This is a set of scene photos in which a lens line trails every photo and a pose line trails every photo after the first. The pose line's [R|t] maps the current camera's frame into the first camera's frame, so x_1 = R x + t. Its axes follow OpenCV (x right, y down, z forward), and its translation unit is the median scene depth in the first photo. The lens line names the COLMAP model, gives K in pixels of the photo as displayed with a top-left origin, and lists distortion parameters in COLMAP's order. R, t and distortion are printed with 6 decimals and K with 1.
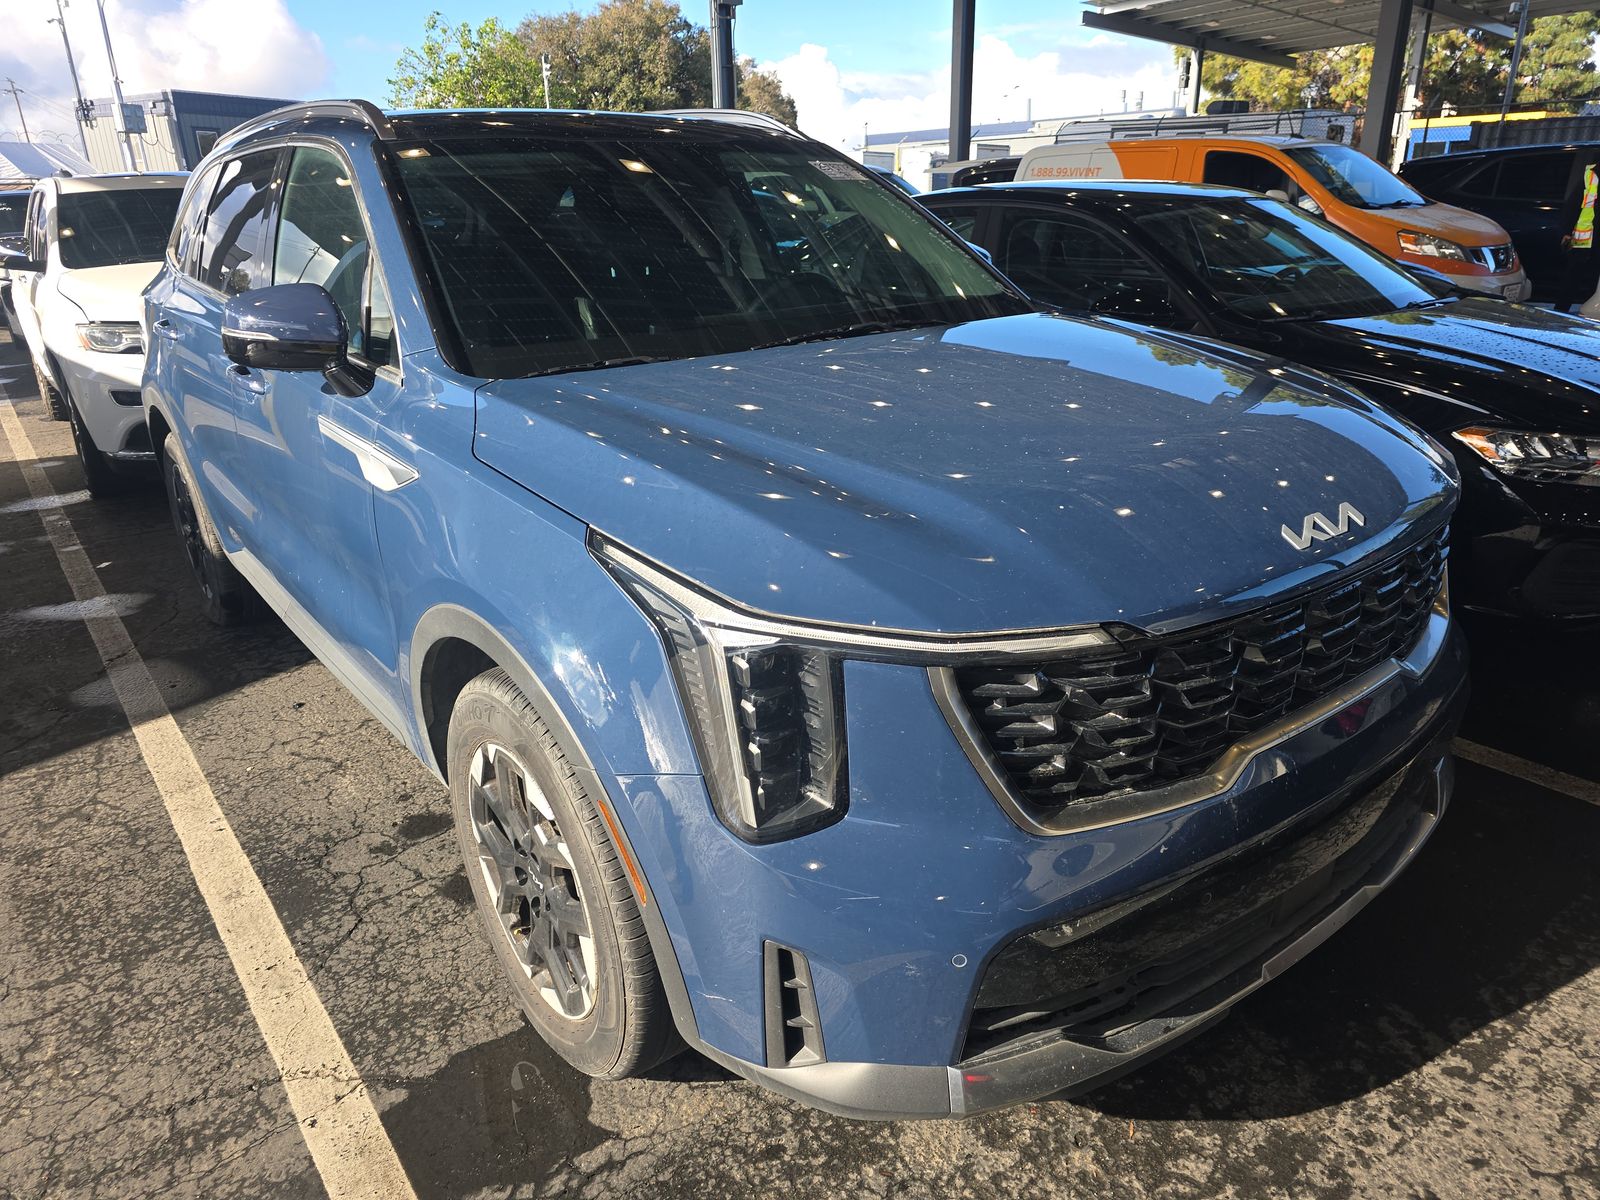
lens RADIAL K [[1084.3, 0, 795.3], [0, 1084.3, 600.3], [0, 0, 1]] dist [0.030702, -0.017434]
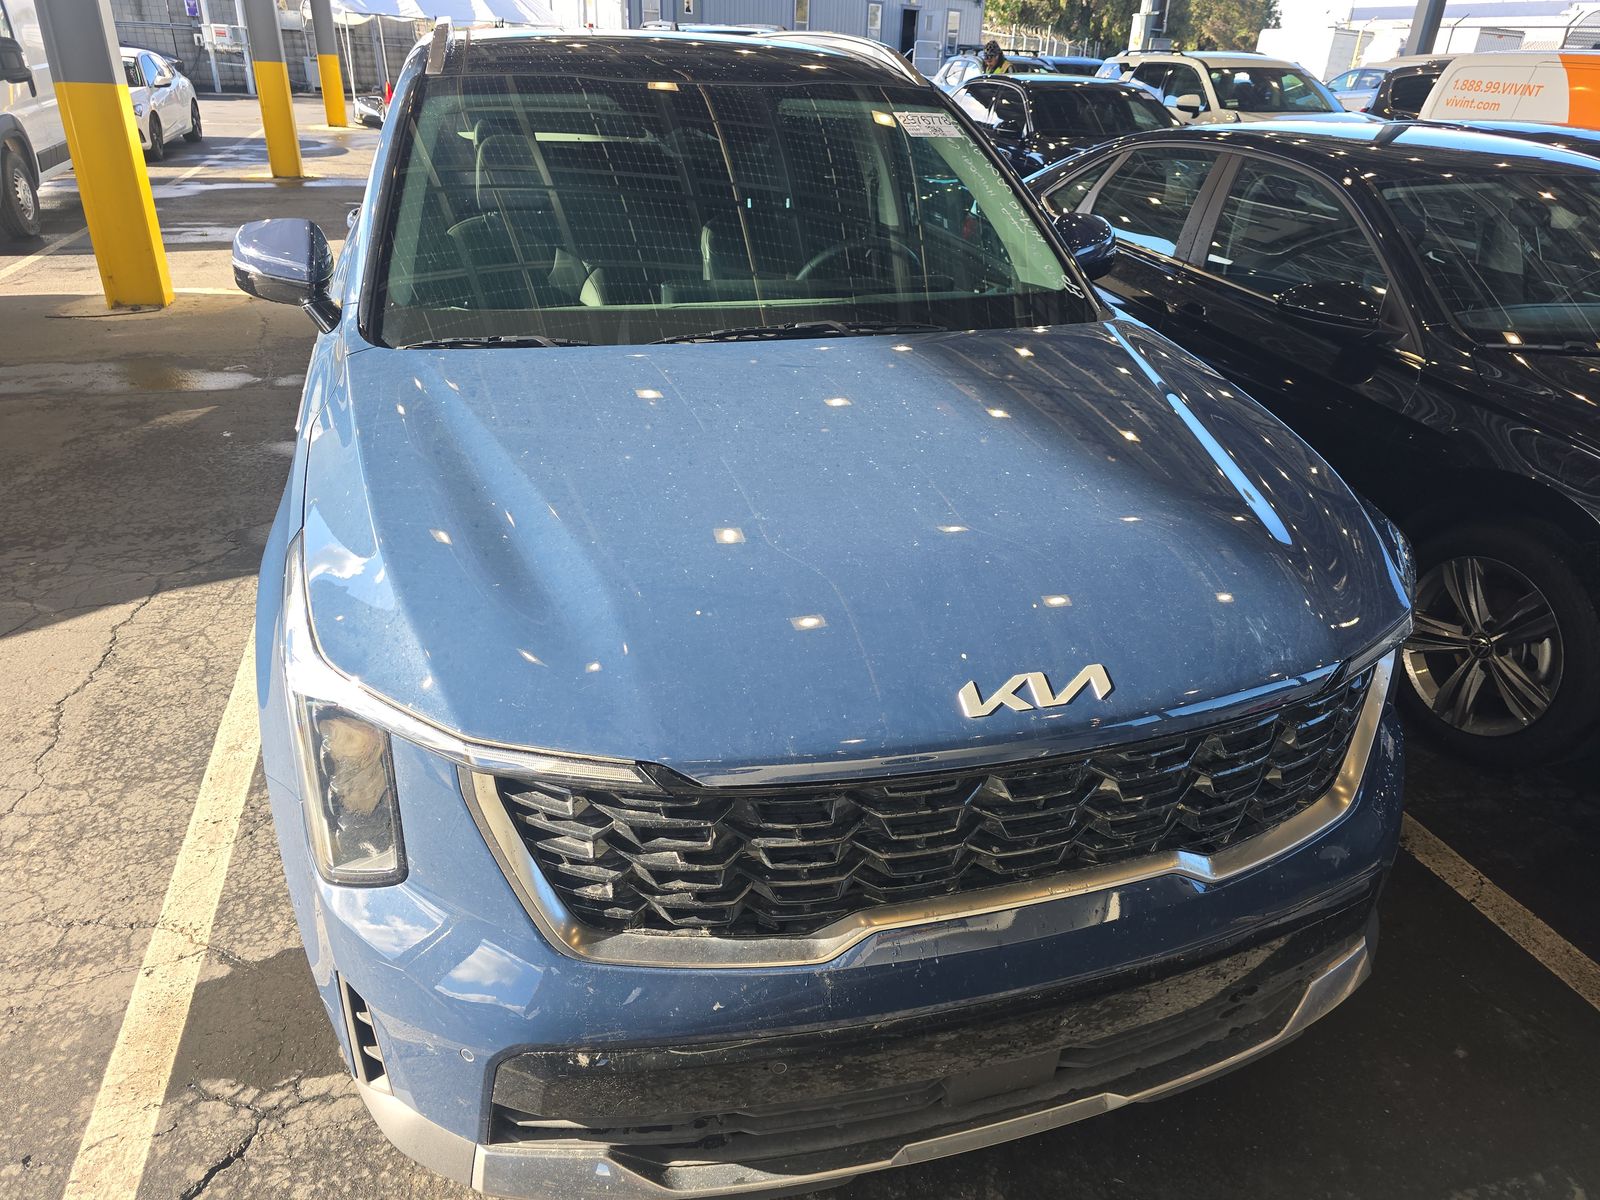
lens RADIAL K [[1084.3, 0, 797.9], [0, 1084.3, 595.3], [0, 0, 1]] dist [0.030702, -0.017434]
pose [[0.933068, 0.204616, -0.295832, 0.455995], [-0.174250, 0.976620, 0.125901, -0.177185], [0.314676, -0.065926, 0.946907, 0.139323]]
